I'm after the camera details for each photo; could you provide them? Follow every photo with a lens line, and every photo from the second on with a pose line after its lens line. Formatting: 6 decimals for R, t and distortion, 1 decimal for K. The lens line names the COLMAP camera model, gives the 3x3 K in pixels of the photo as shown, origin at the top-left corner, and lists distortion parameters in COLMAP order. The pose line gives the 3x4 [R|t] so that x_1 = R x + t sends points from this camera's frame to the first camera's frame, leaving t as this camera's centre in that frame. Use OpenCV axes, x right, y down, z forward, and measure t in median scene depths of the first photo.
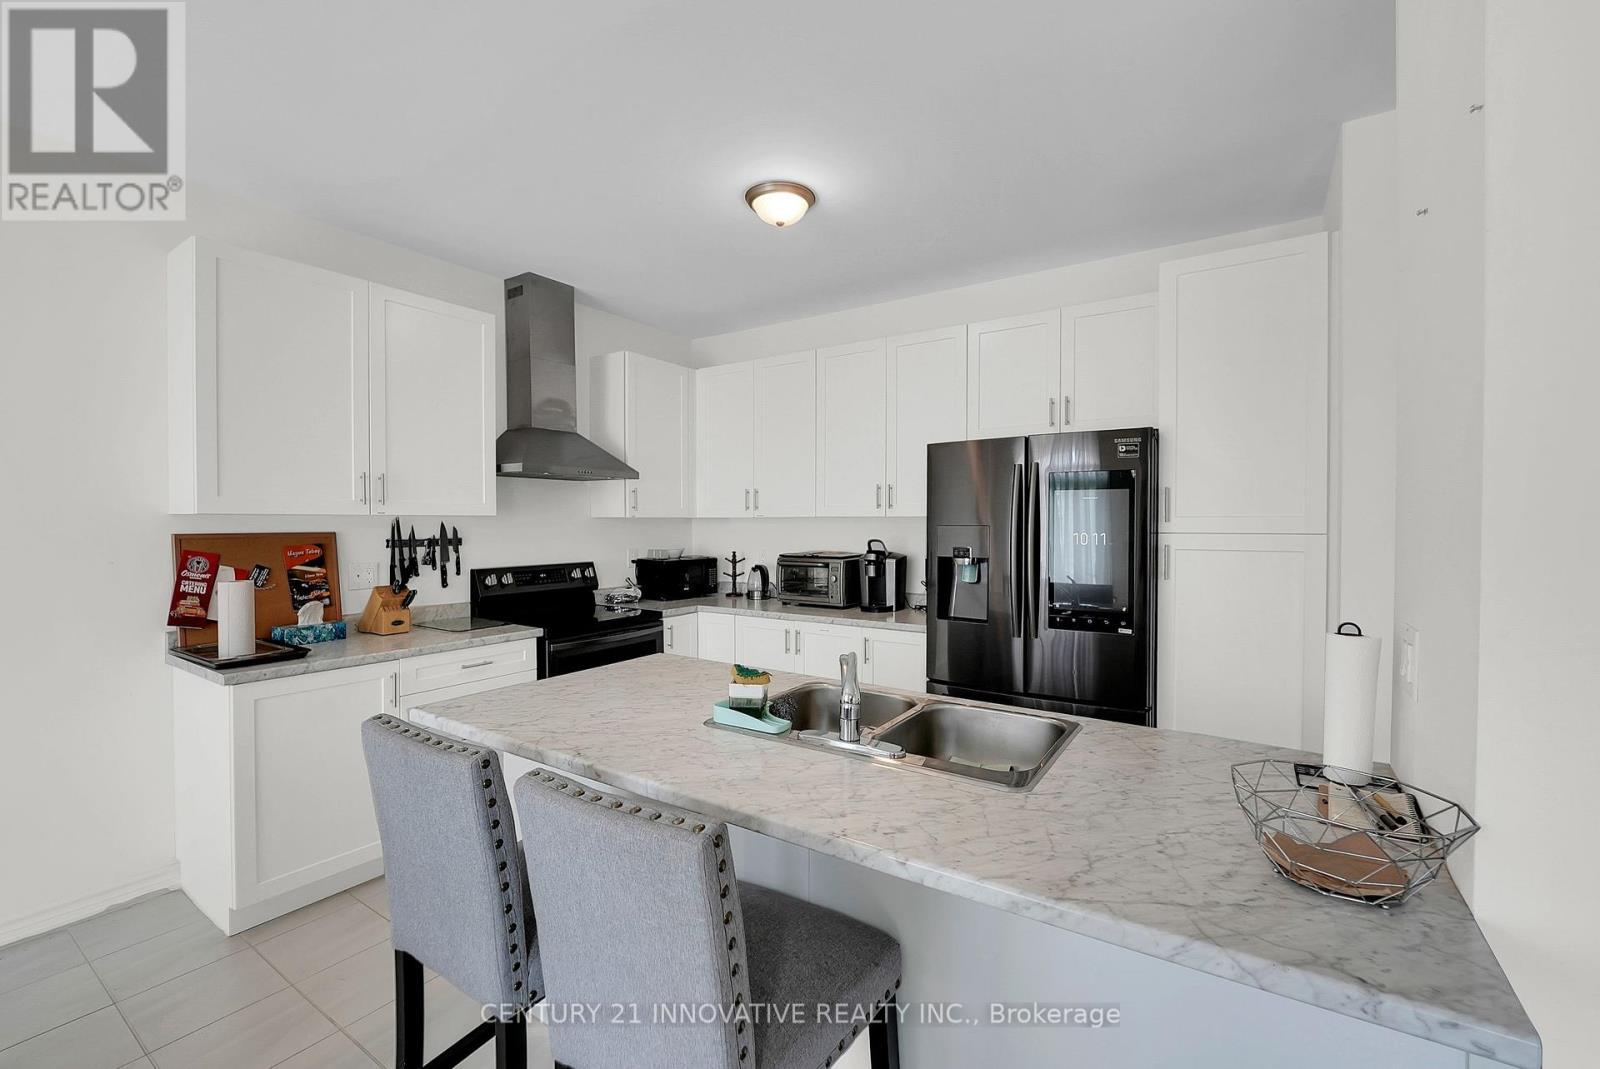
lens RADIAL K [[691.0, 0, 830.6], [0, 691.0, 542.3], [0, 0, 1]] dist [-0.000524, -0.000274]
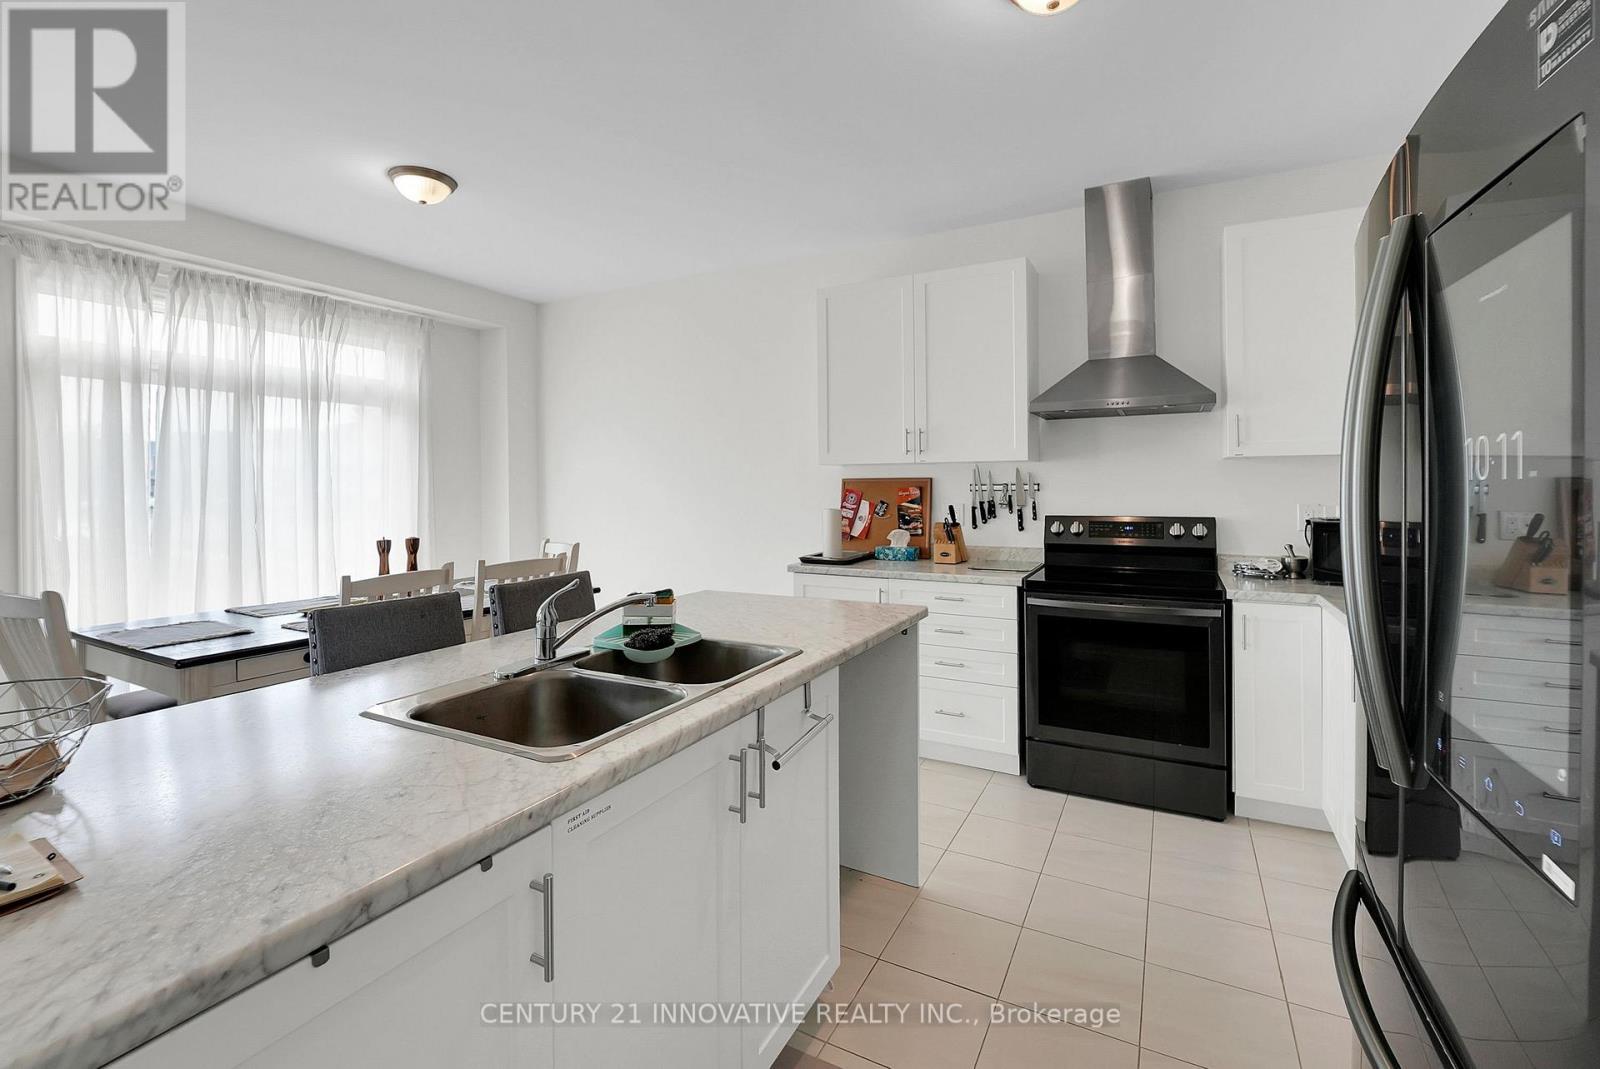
lens RADIAL K [[705.0, 0, 785.0], [0, 705.0, 483.0], [0, 0, 1]] dist [-0.015799, -0.001084]
pose [[0.092019, -0.001130, -0.995757, 0.507184], [-0.023970, 0.999707, -0.003349, 0.004891], [0.995469, 0.024177, 0.091965, 0.572744]]
